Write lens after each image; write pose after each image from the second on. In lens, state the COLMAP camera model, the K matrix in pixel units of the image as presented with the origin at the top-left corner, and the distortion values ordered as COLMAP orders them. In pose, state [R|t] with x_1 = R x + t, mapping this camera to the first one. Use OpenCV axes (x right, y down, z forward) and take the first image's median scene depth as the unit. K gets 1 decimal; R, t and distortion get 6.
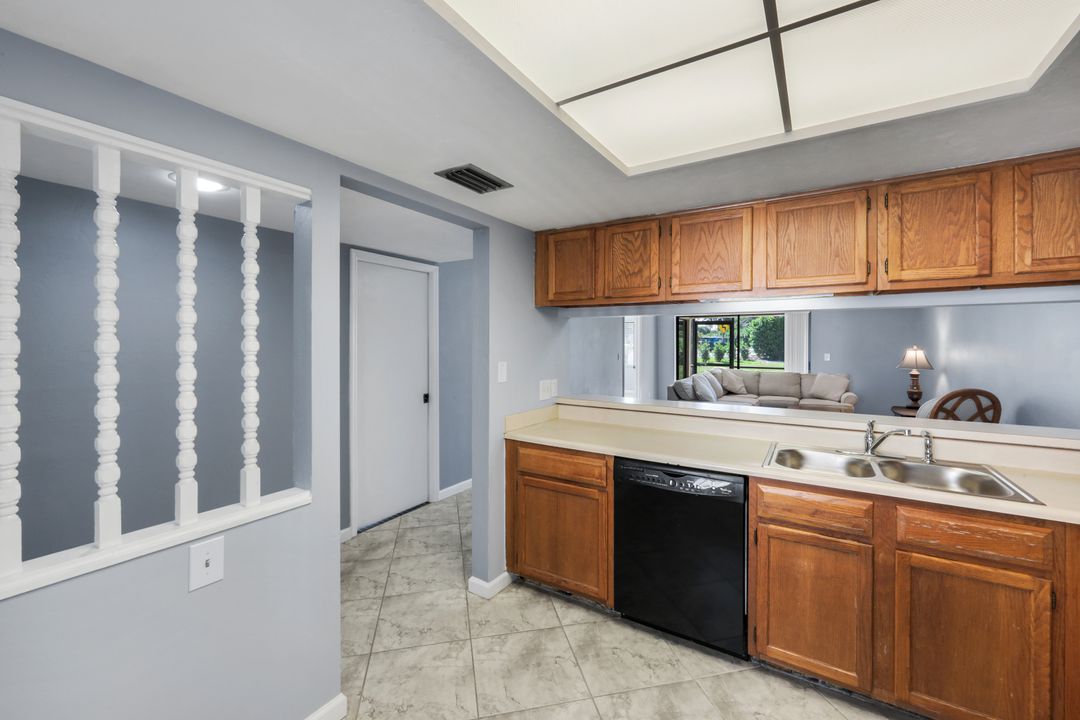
lens RADIAL K [[438.4, 0, 539.2], [0, 438.4, 342.2], [0, 0, 1]] dist [-0.000892, -0.000416]
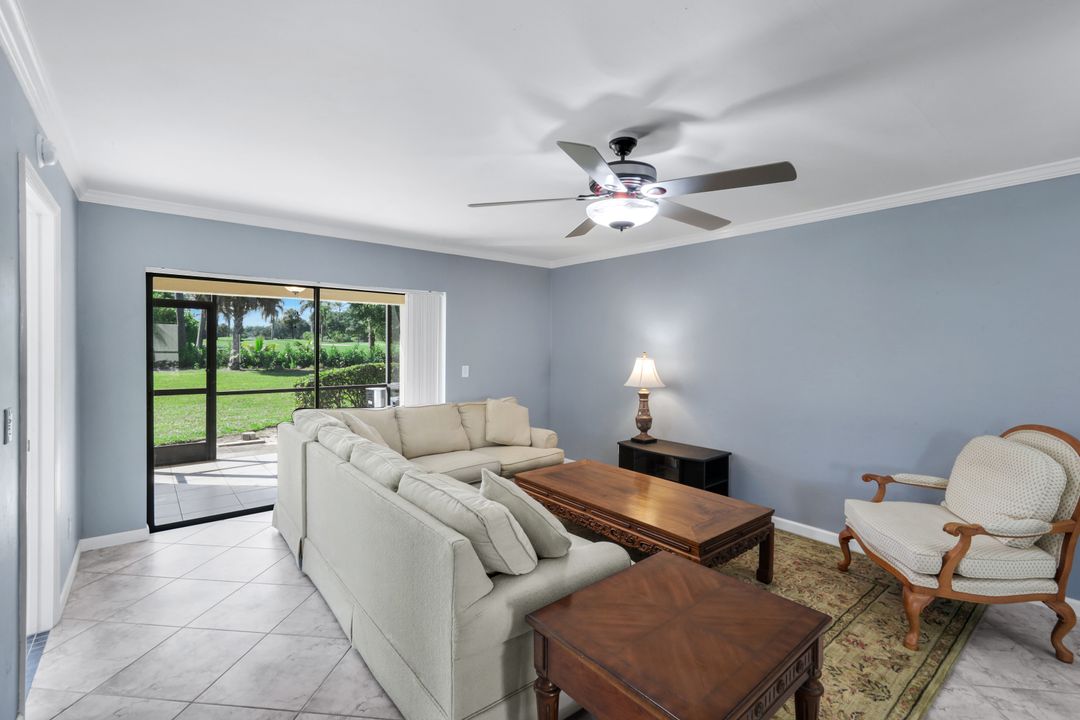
lens RADIAL K [[478.7, 0, 533.8], [0, 478.7, 356.6], [0, 0, 1]] dist [0.013659, 0.000142]
pose [[0.308018, -0.021557, 0.951136, 0.154433], [-0.005859, 0.999681, 0.024554, -0.010657], [-0.951362, -0.013136, 0.307794, 2.115312]]
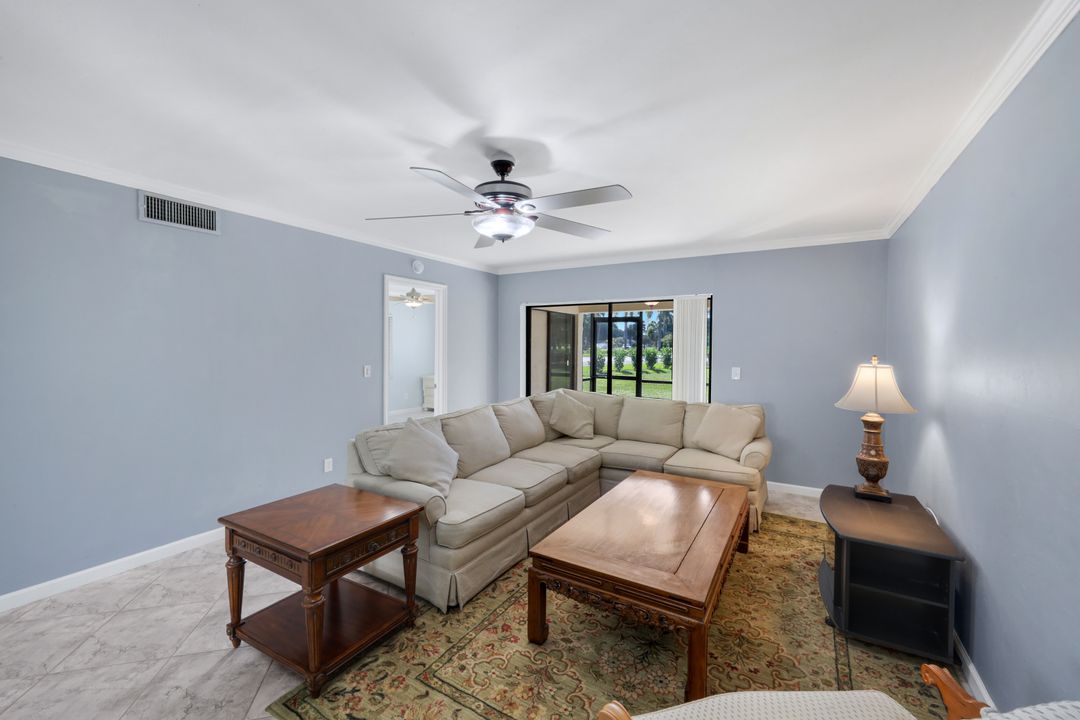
lens RADIAL K [[438.4, 0, 538.0], [0, 438.4, 351.1], [0, 0, 1]] dist [-0.000892, -0.000416]
pose [[0.999746, 0.007384, 0.021277, 1.150009], [-0.007654, 0.999890, 0.012668, -0.003279], [-0.021181, -0.012827, 0.999693, 1.276790]]
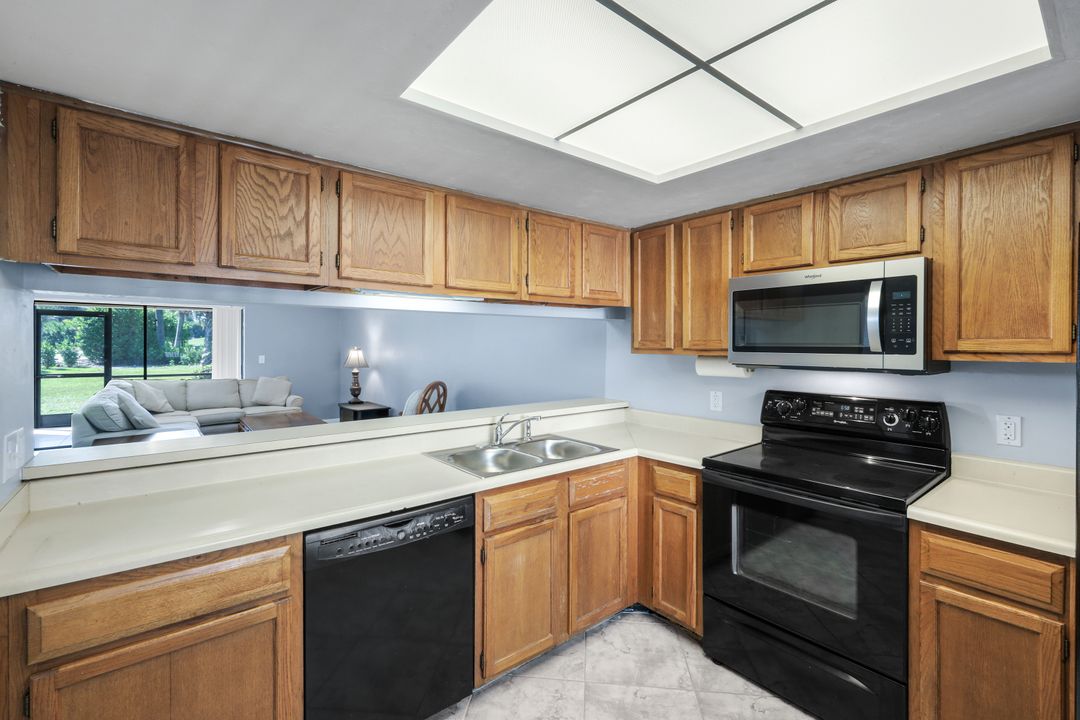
lens RADIAL K [[478.4, 0, 532.3], [0, 478.4, 345.6], [0, 0, 1]] dist [-0.002917, -0.000408]
pose [[0.322456, -0.004281, 0.946575, -0.317629], [-0.002291, 0.999983, 0.005303, -0.003757], [-0.946582, -0.003879, 0.322441, 0.430793]]
